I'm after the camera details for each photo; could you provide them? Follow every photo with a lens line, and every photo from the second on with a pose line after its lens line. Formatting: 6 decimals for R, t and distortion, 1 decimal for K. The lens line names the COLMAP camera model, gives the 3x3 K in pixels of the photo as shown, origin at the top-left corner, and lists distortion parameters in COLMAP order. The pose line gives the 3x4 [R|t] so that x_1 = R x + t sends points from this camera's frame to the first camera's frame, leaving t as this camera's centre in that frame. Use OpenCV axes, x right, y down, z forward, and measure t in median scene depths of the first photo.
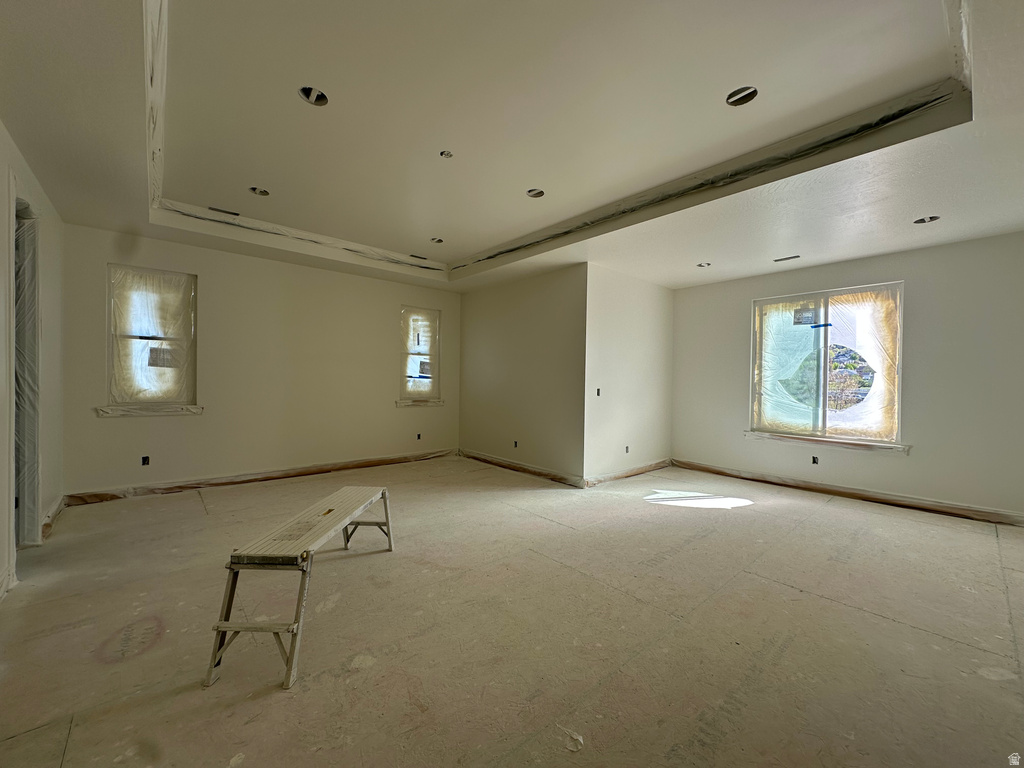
lens RADIAL K [[409.0, 0, 510.1], [0, 409.0, 384.2], [0, 0, 1]] dist [-0.000319, 0.000375]
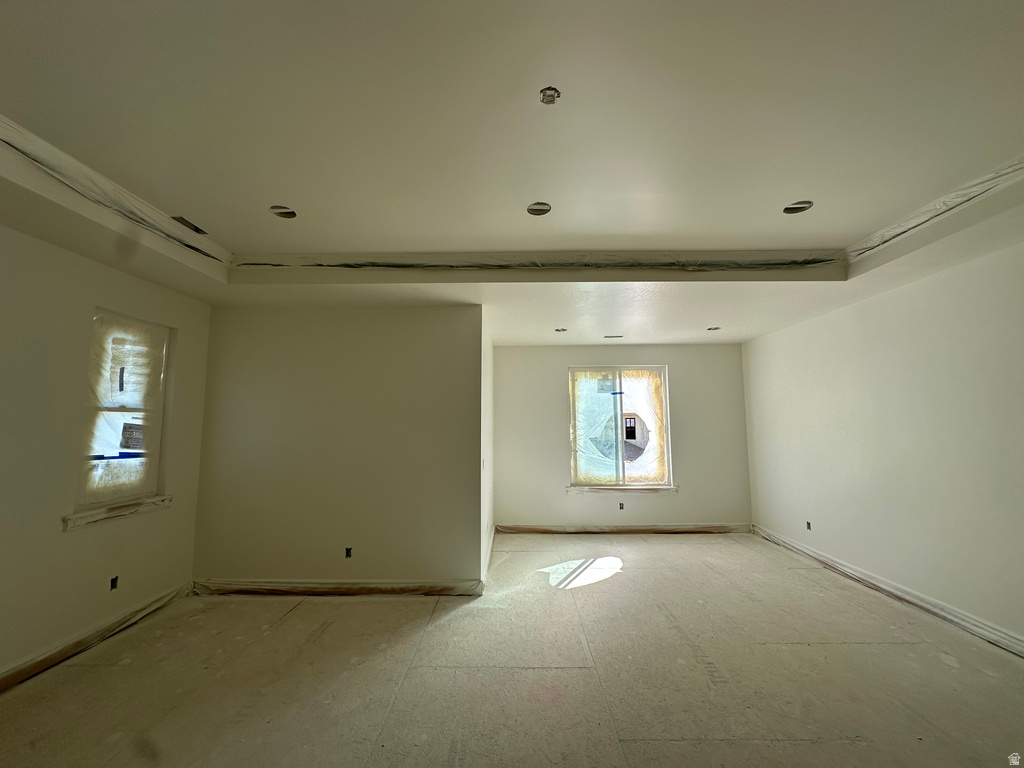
lens RADIAL K [[409.0, 0, 511.6], [0, 409.0, 383.4], [0, 0, 1]] dist [-0.000319, 0.000375]
pose [[0.665242, 0.056807, 0.744464, -0.361175], [0.021849, 0.995193, -0.095464, -0.060870], [-0.746308, 0.079773, 0.660803, 0.412980]]
